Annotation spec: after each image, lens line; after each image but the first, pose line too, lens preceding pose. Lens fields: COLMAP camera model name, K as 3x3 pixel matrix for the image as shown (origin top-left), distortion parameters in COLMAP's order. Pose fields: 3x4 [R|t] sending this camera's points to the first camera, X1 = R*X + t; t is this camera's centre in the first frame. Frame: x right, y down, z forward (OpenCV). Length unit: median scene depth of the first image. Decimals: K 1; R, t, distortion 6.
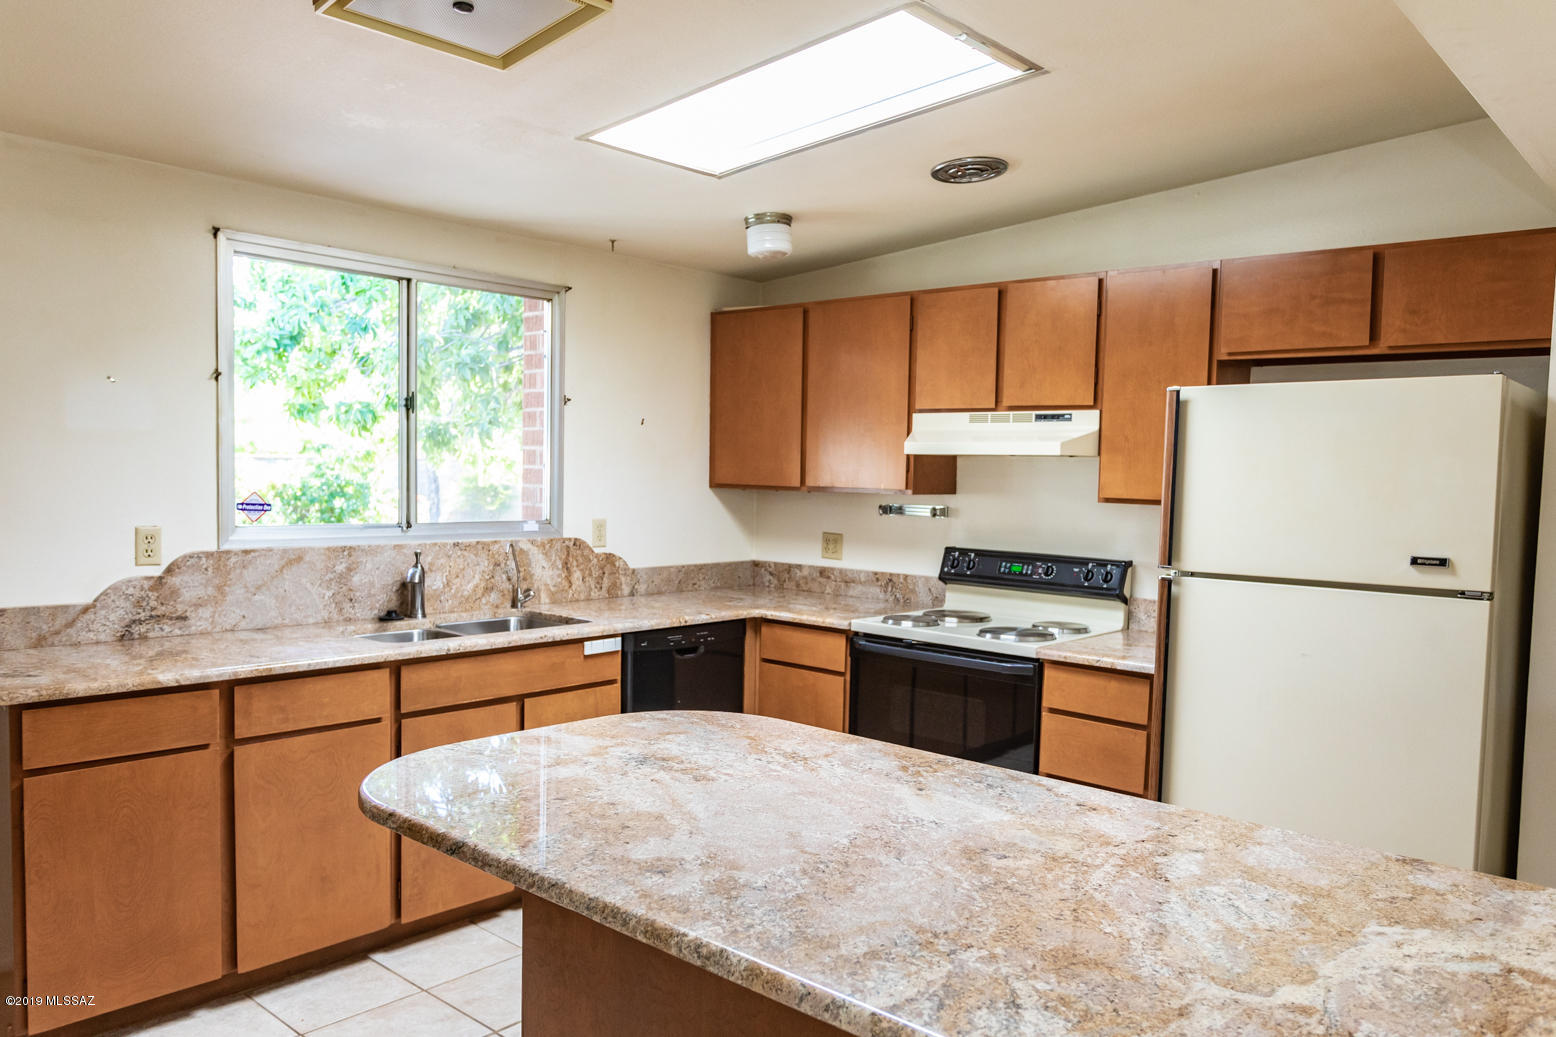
lens RADIAL K [[1133.3, 0, 816.4], [0, 1133.3, 543.8], [0, 0, 1]] dist [0.005102, 0.001412]
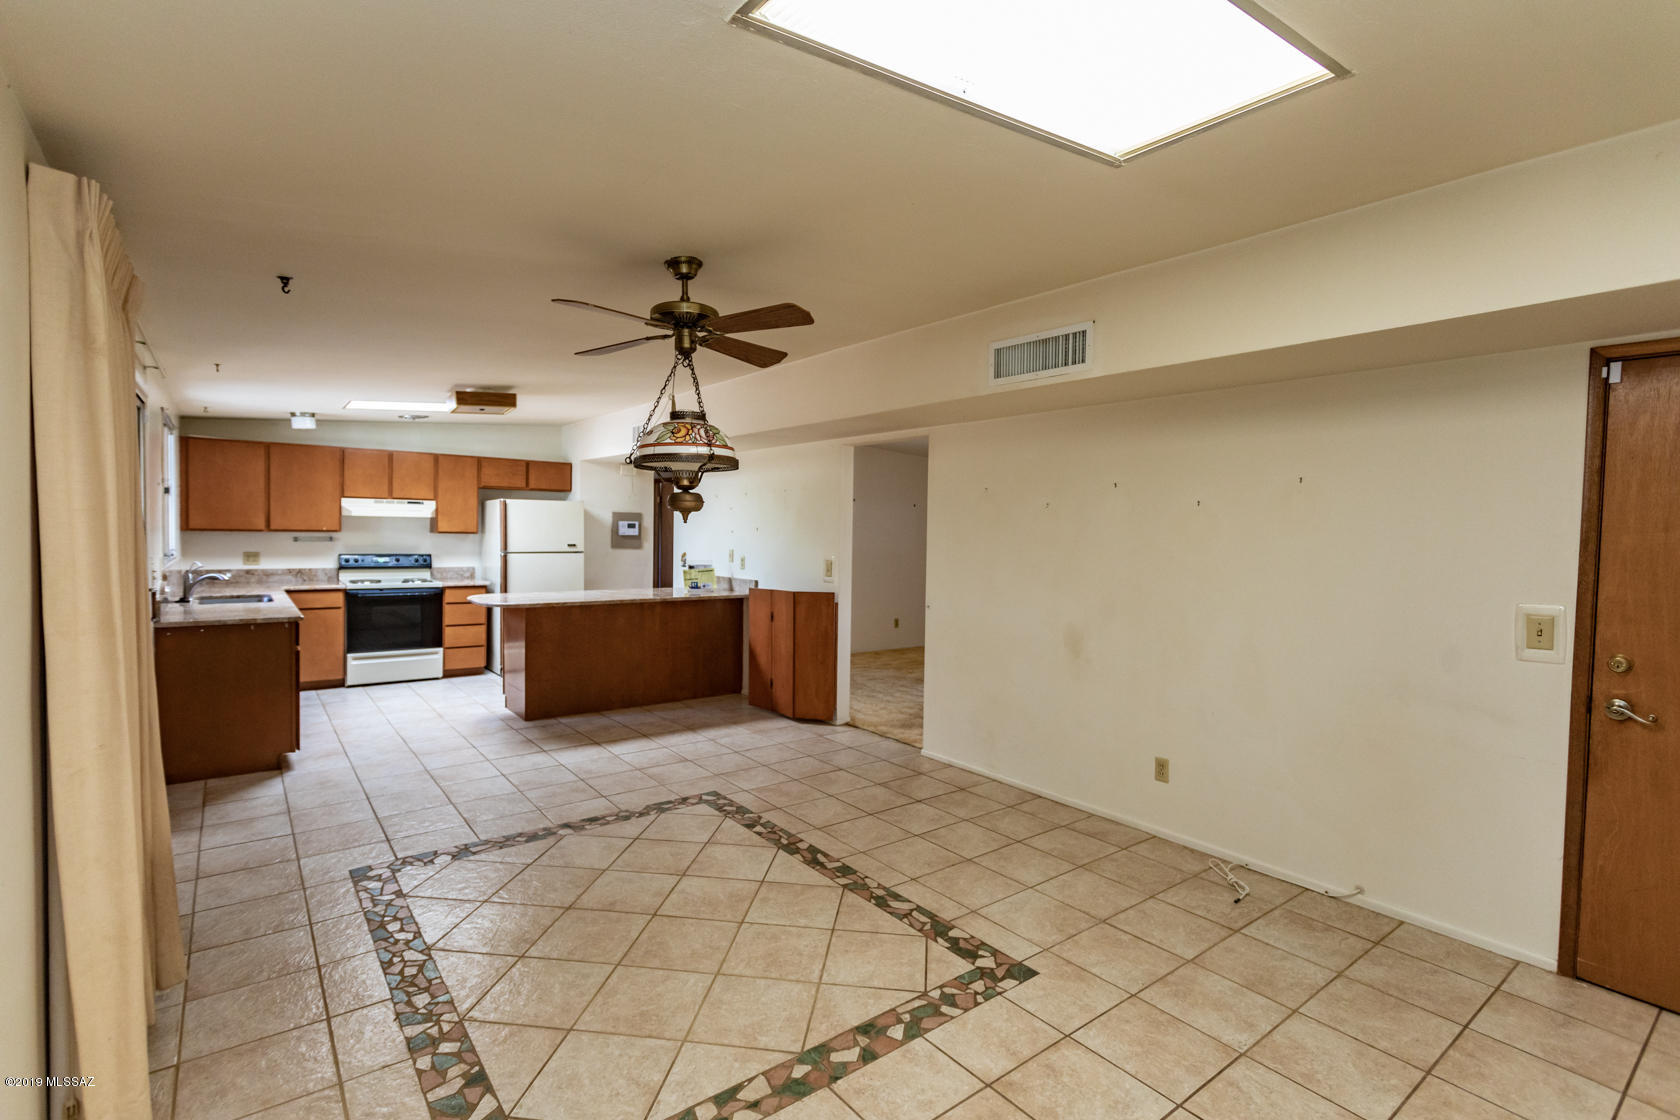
lens RADIAL K [[782.4, 0, 839.0], [0, 782.4, 554.0], [0, 0, 1]] dist [0.002438, 0.000828]
pose [[0.208546, -0.050954, 0.976684, -1.454520], [0.049130, 0.997927, 0.041572, -0.016101], [-0.976778, 0.039315, 0.210617, -0.404764]]
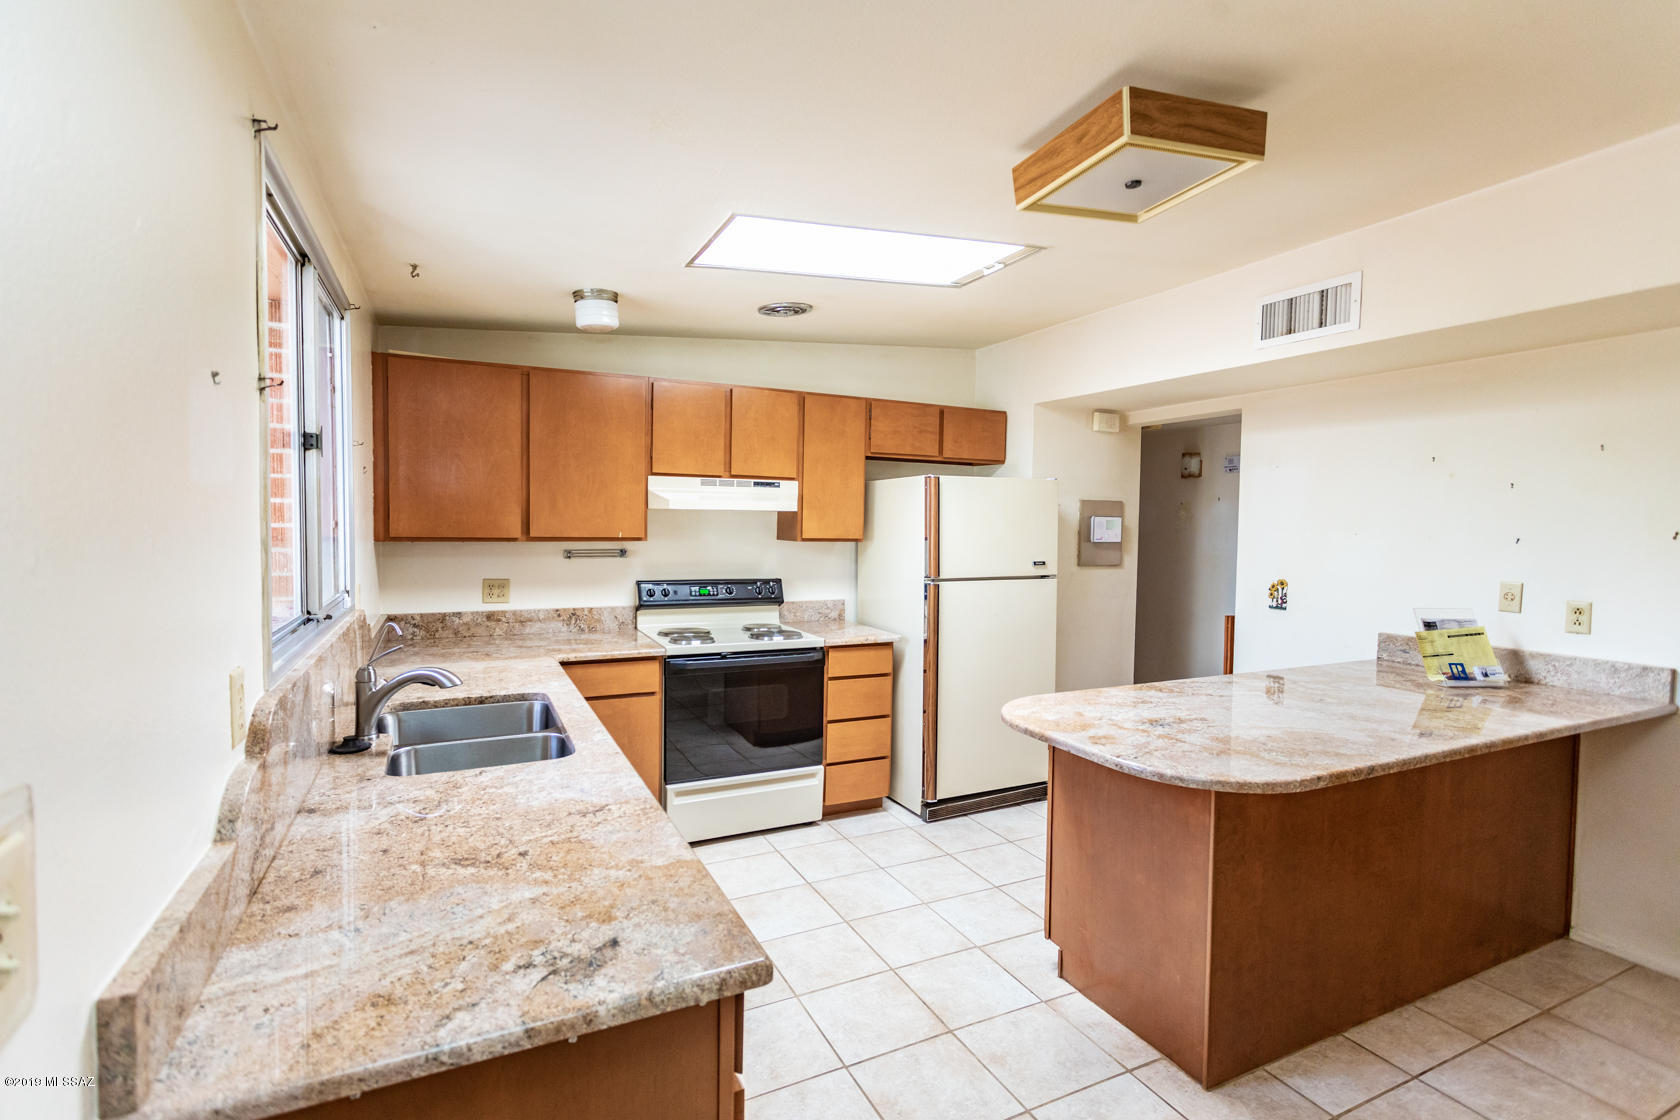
lens RADIAL K [[782.4, 0, 836.7], [0, 782.4, 558.2], [0, 0, 1]] dist [0.002438, 0.000828]
pose [[0.401348, -0.062603, 0.913784, -0.688232], [0.055221, 0.997500, 0.044084, -0.056781], [-0.914260, 0.032767, 0.403801, 0.518461]]
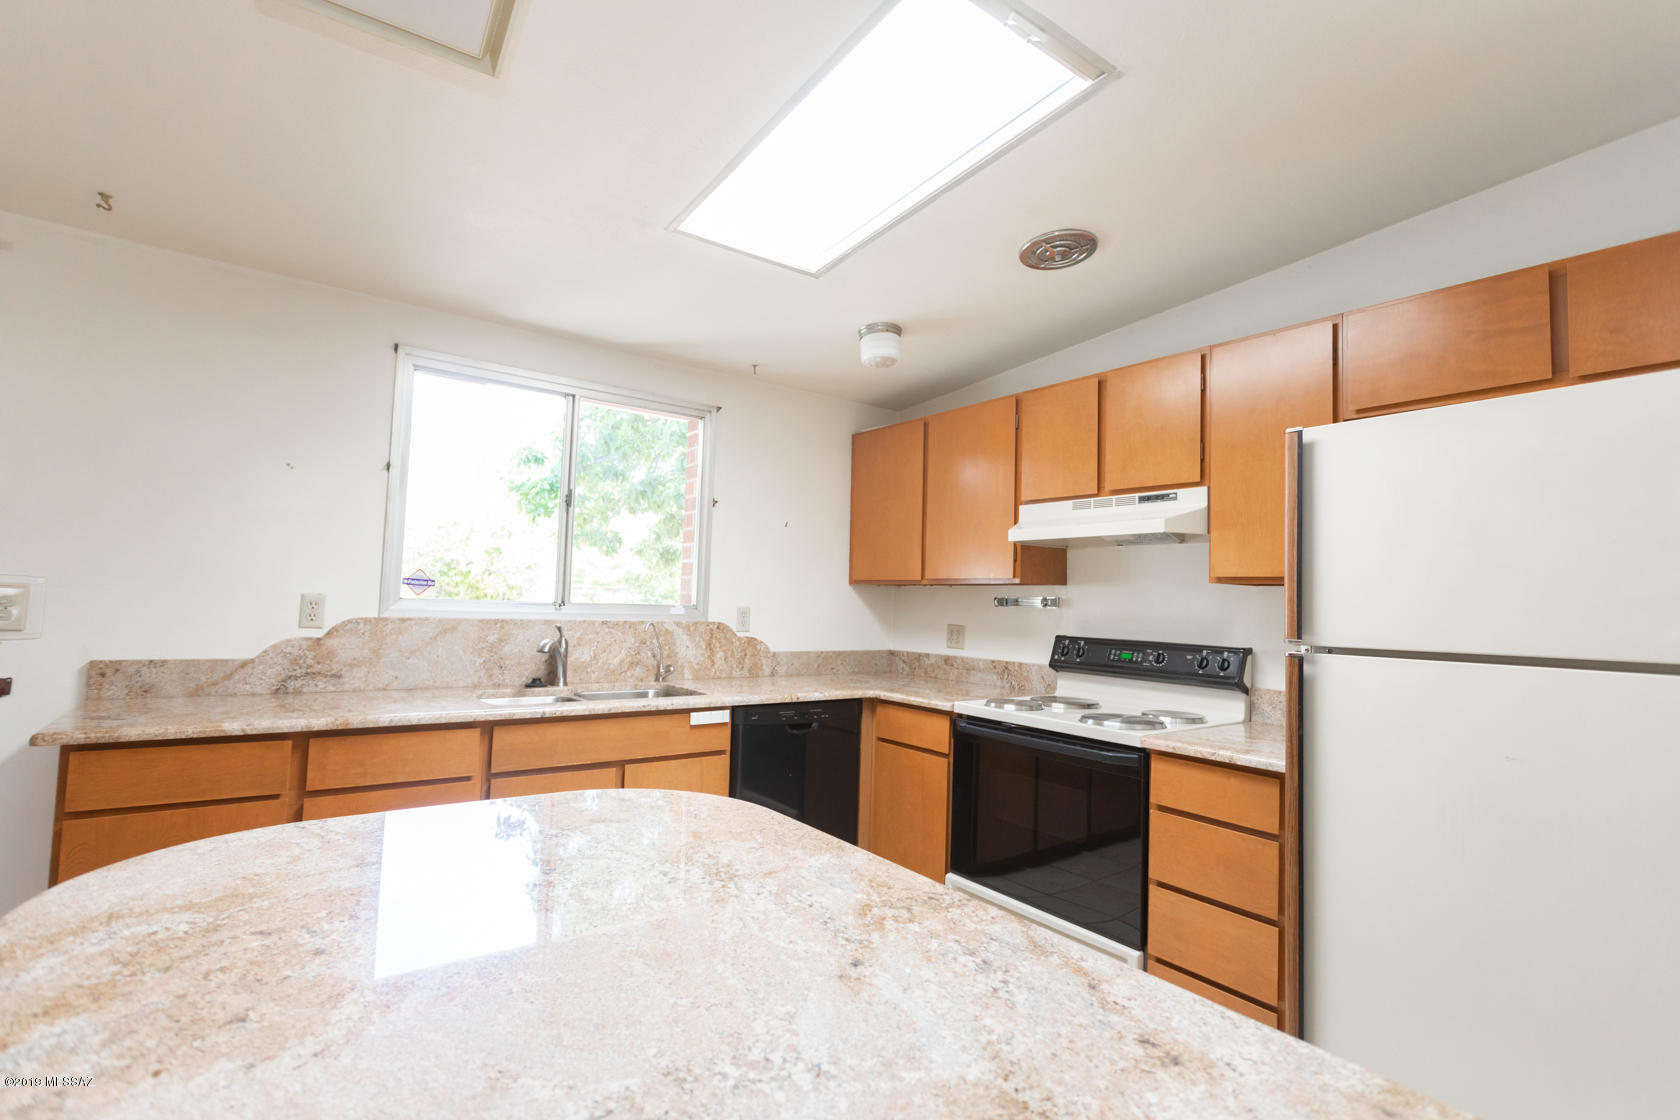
lens RADIAL K [[782.4, 0, 839.3], [0, 782.4, 558.4], [0, 0, 1]] dist [0.002438, 0.000828]
pose [[0.977045, -0.005249, -0.212971, 0.084681], [-0.022085, 0.991814, -0.125765, 0.031879], [0.211887, 0.127582, 0.968931, 0.295122]]
